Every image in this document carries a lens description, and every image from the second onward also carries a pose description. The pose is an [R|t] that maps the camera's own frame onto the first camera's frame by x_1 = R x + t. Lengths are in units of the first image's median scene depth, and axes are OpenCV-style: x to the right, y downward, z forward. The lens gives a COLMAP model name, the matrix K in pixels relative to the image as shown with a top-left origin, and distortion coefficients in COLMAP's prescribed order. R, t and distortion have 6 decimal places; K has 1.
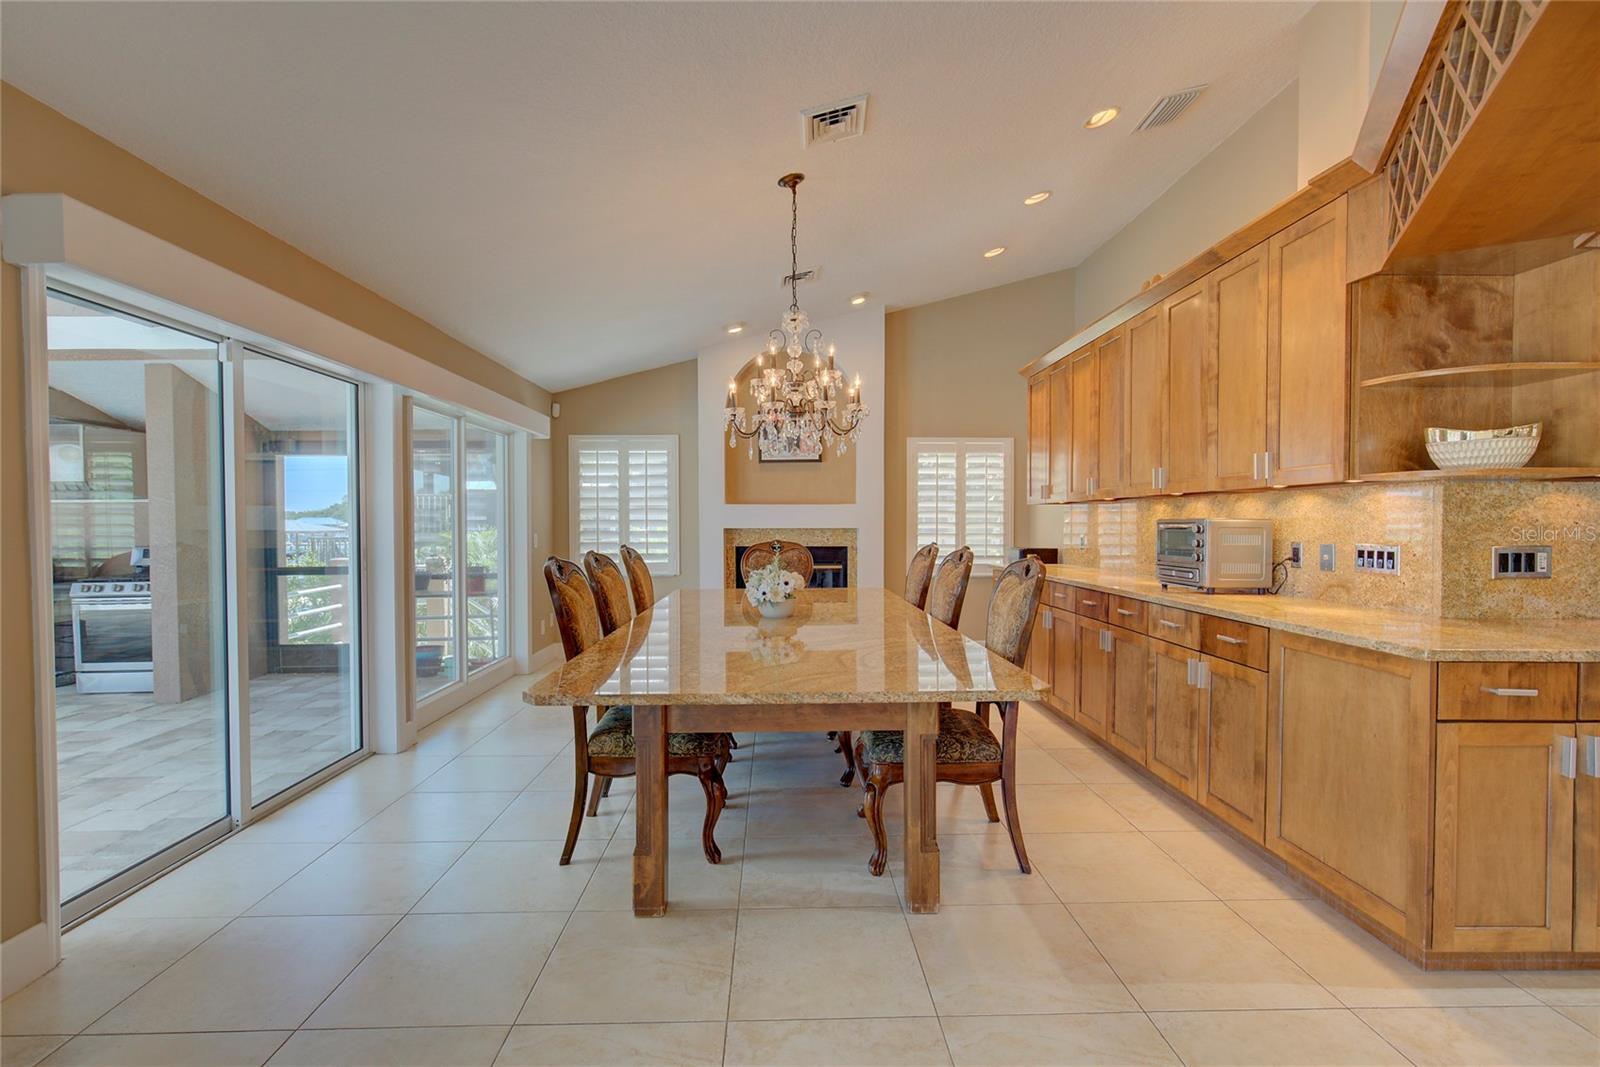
lens RADIAL K [[724.9, 0, 794.4], [0, 724.9, 536.5], [0, 0, 1]] dist [-0.000988, -0.000160]
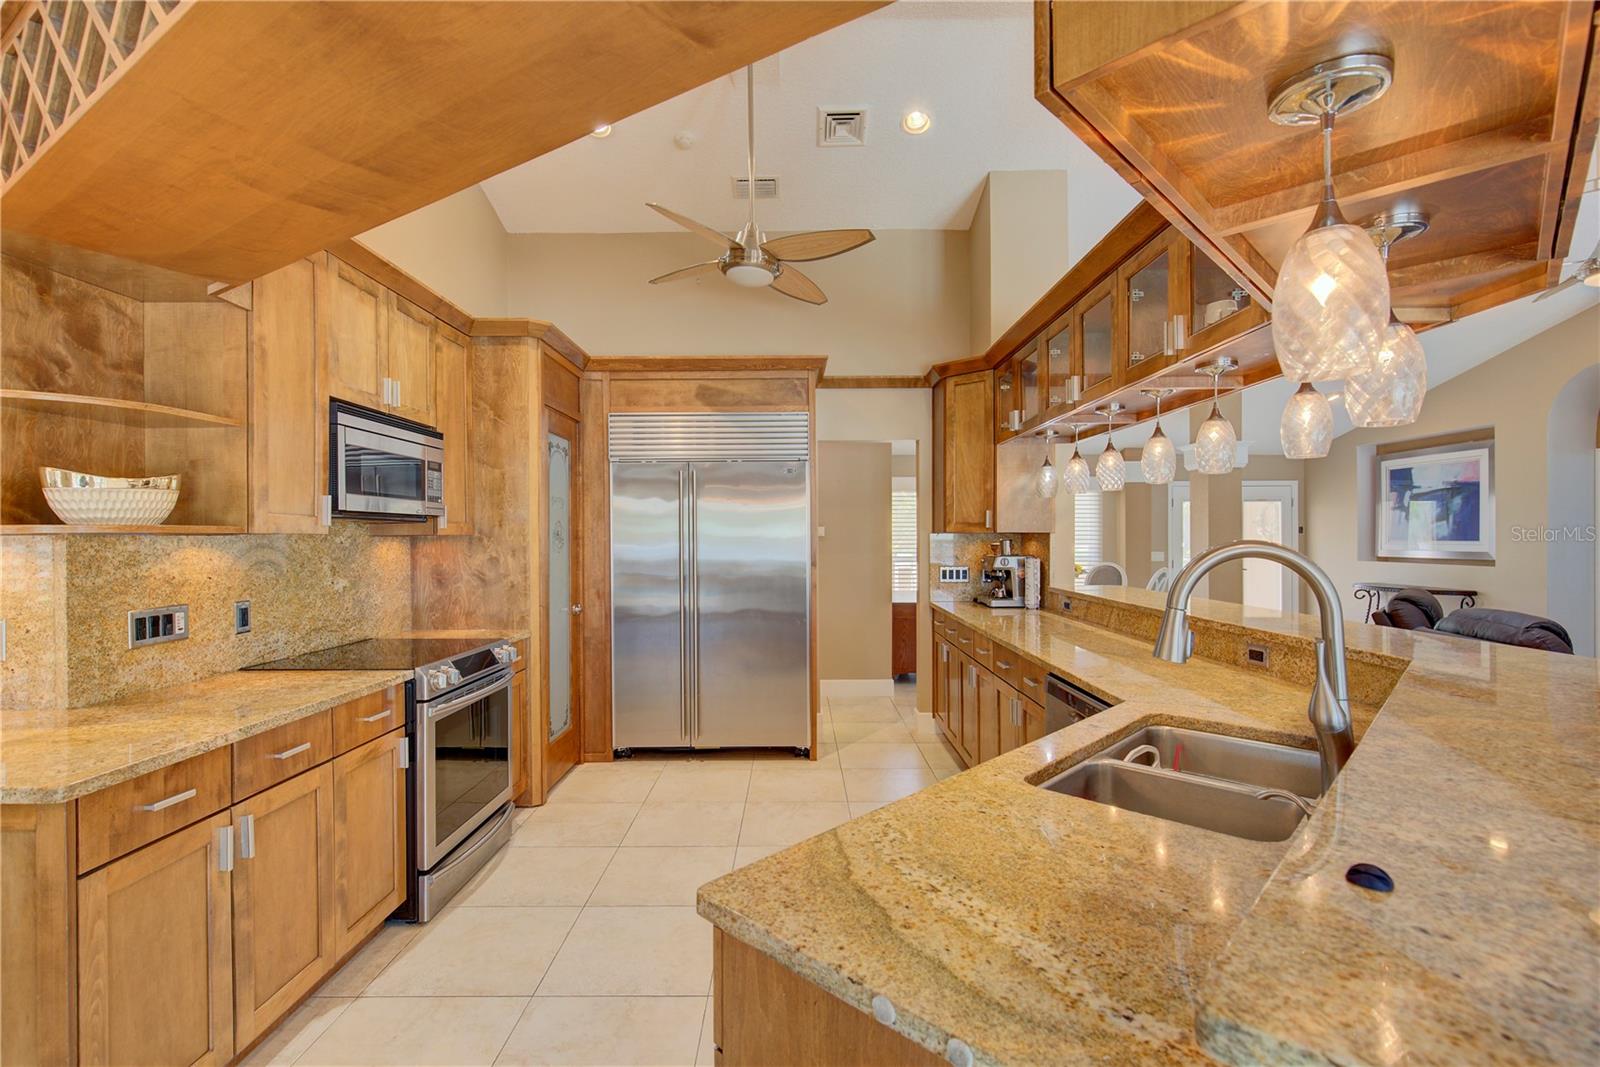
lens RADIAL K [[724.9, 0, 794.4], [0, 724.9, 536.5], [0, 0, 1]] dist [-0.000988, -0.000160]
pose [[0.034113, -0.001829, 0.999416, 0.137070], [0.026190, 0.999657, 0.000936, -0.054724], [-0.999075, 0.026143, 0.034149, 0.183111]]
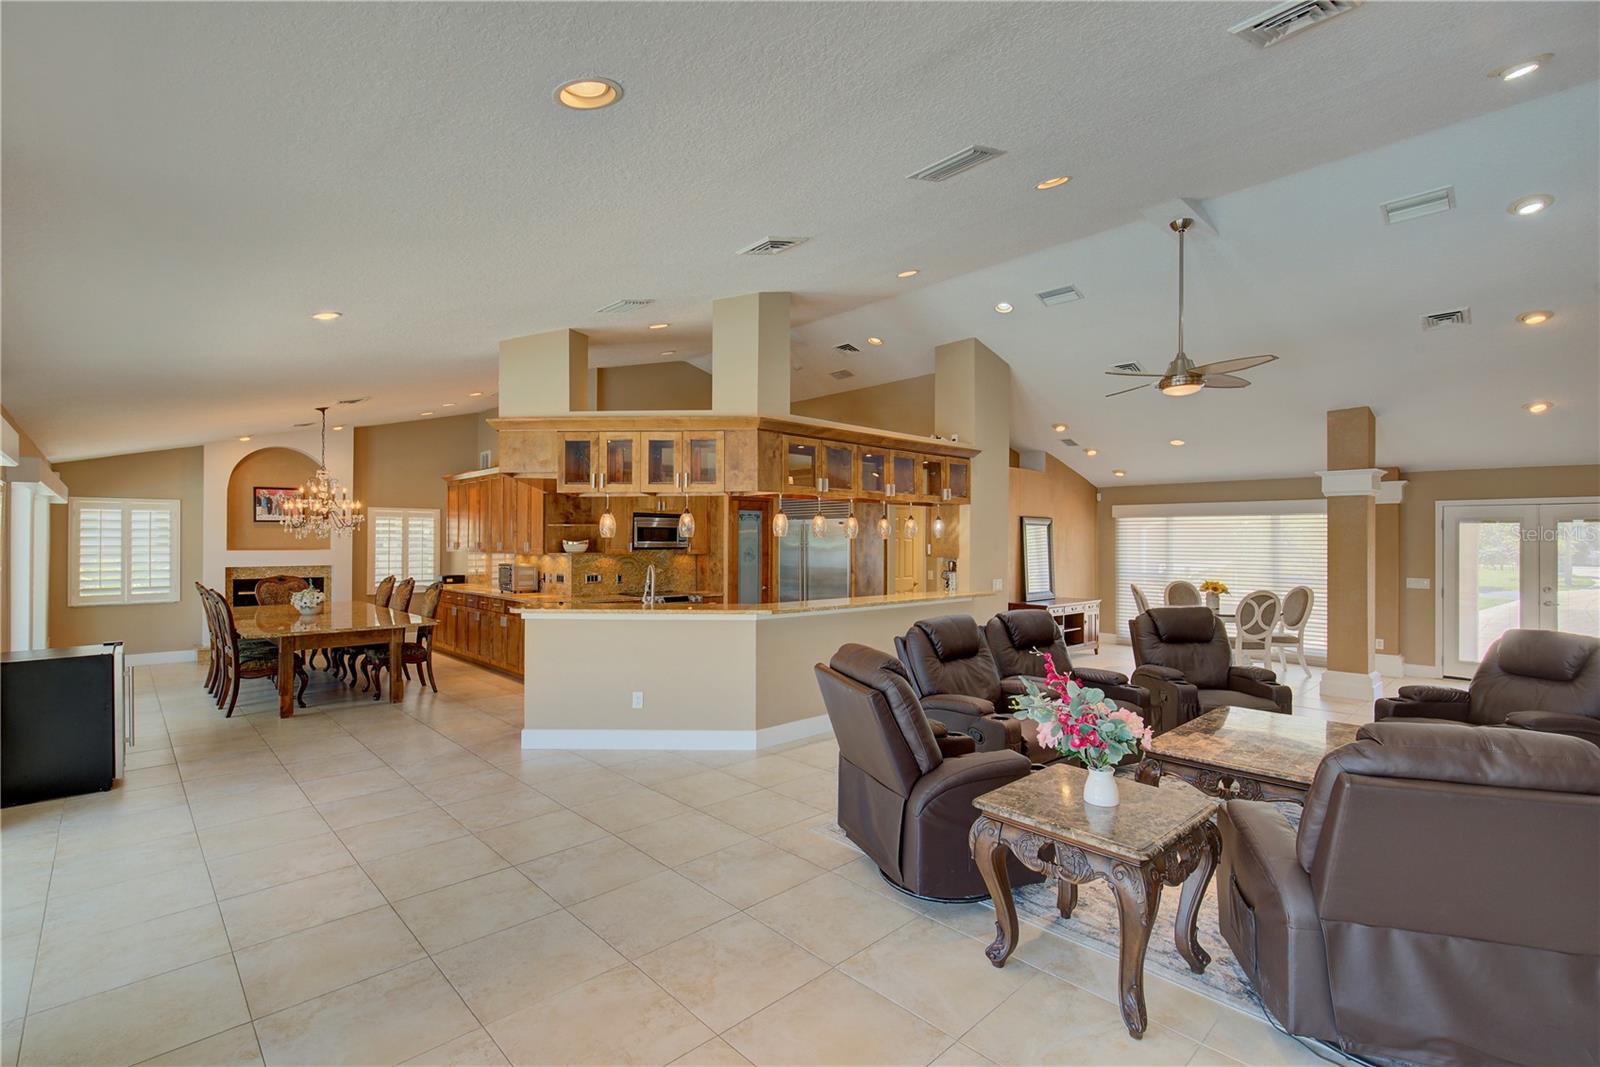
lens RADIAL K [[745.2, 0, 799.2], [0, 745.2, 538.5], [0, 0, 1]] dist [0.000108, -0.000047]
pose [[0.749735, 0.005114, 0.661718, -0.569478], [0.009947, 0.999770, -0.018997, -0.074194], [-0.661663, 0.020824, 0.749512, -2.224506]]
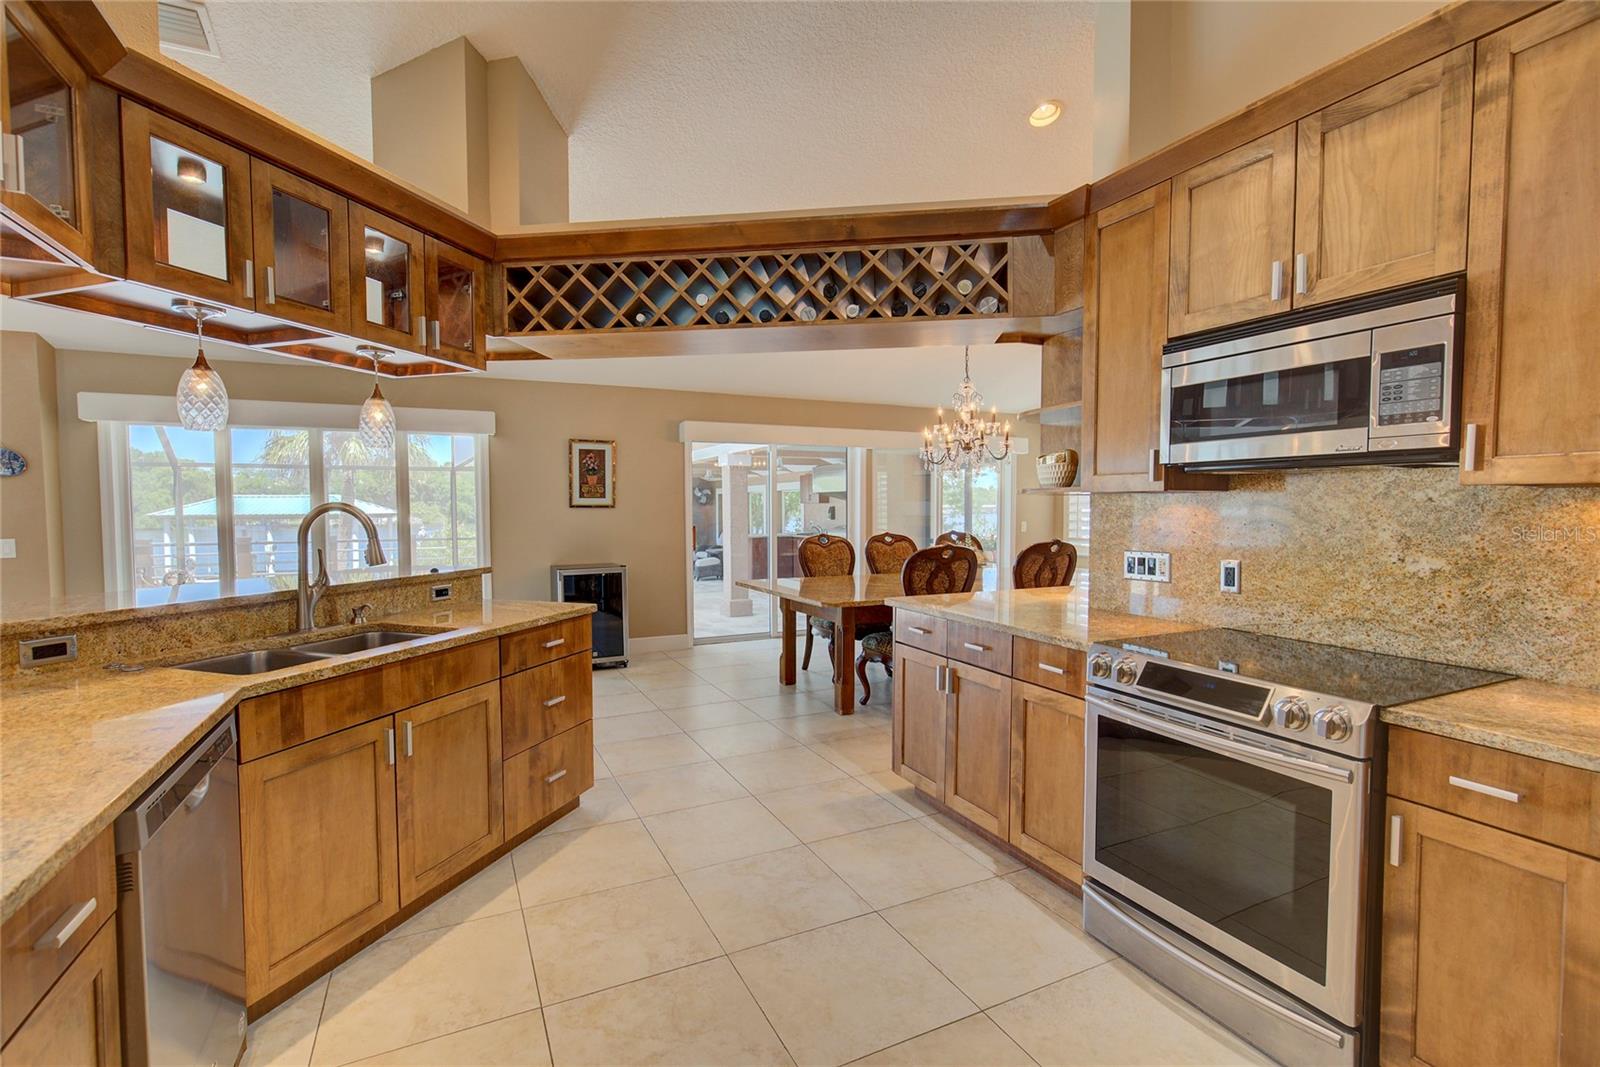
lens RADIAL K [[724.9, 0, 794.4], [0, 724.9, 536.5], [0, 0, 1]] dist [-0.000988, -0.000160]
pose [[0.407925, 0.036304, -0.912293, 1.801048], [-0.016417, 0.999339, 0.032427, -0.037209], [0.912868, 0.001749, 0.408251, 0.050365]]
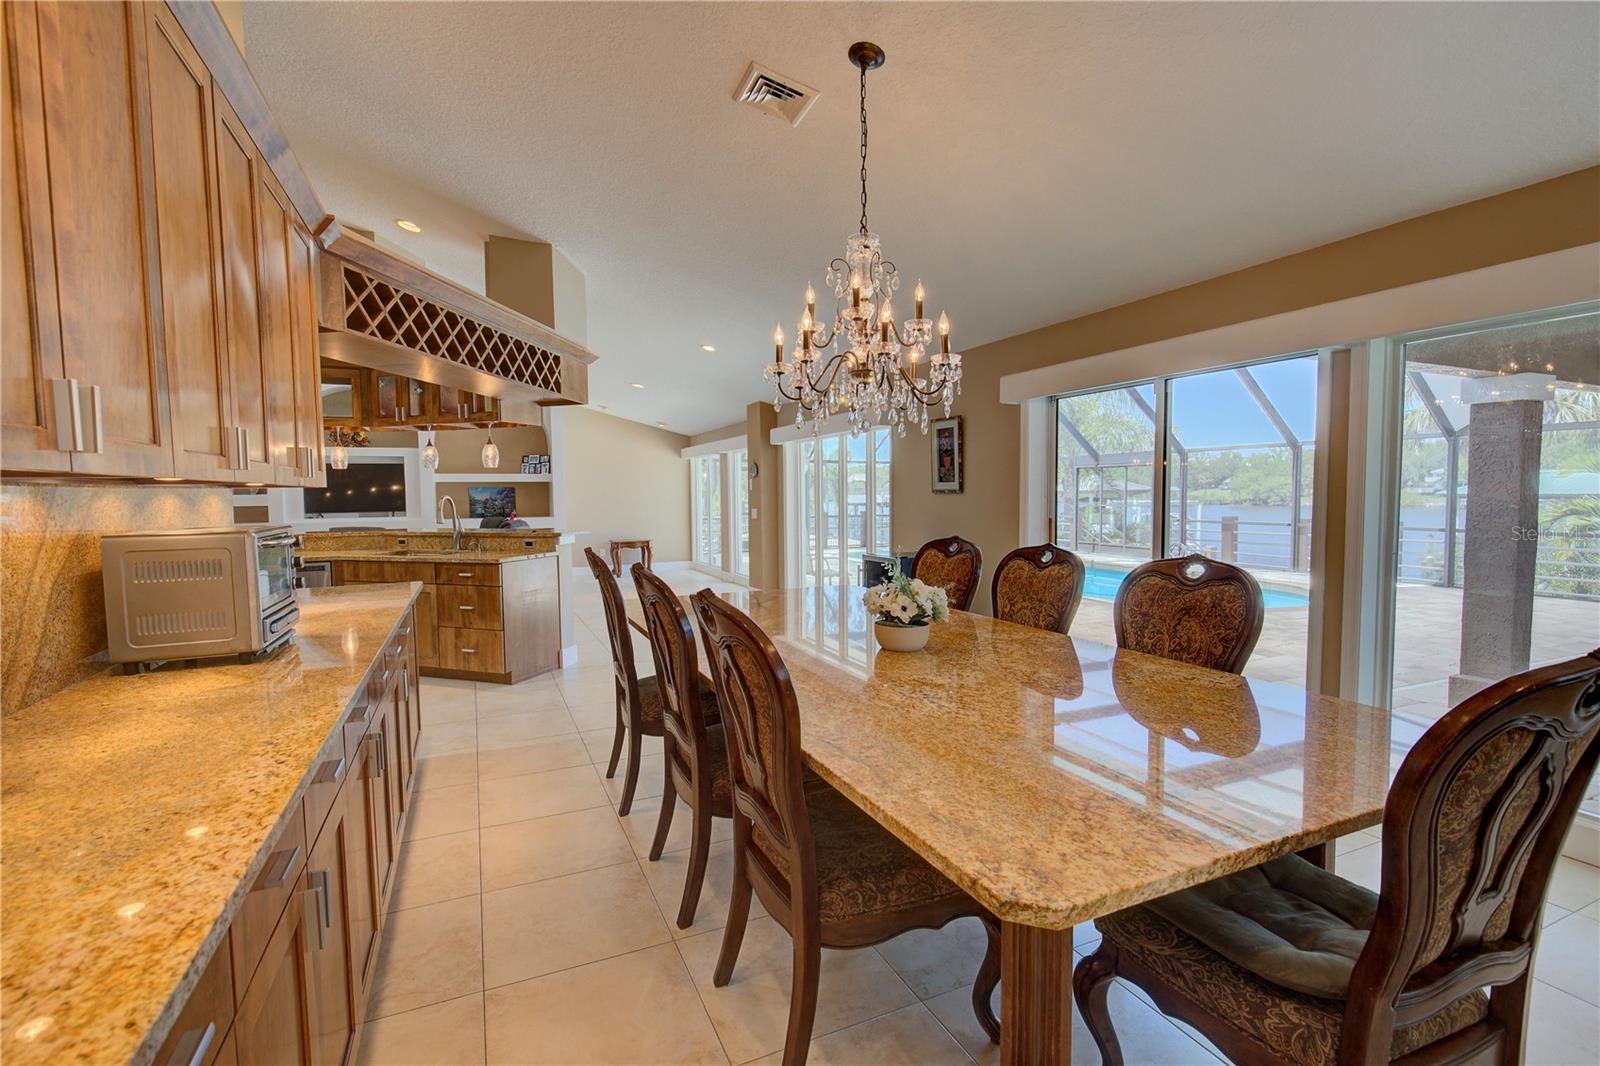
lens RADIAL K [[724.9, 0, 794.4], [0, 724.9, 536.0], [0, 0, 1]] dist [-0.000988, -0.000160]
pose [[-0.923248, 0.031371, -0.382922, 0.505435], [0.001168, 0.996885, 0.078855, -0.089980], [0.384203, 0.072355, -0.920409, 2.407404]]
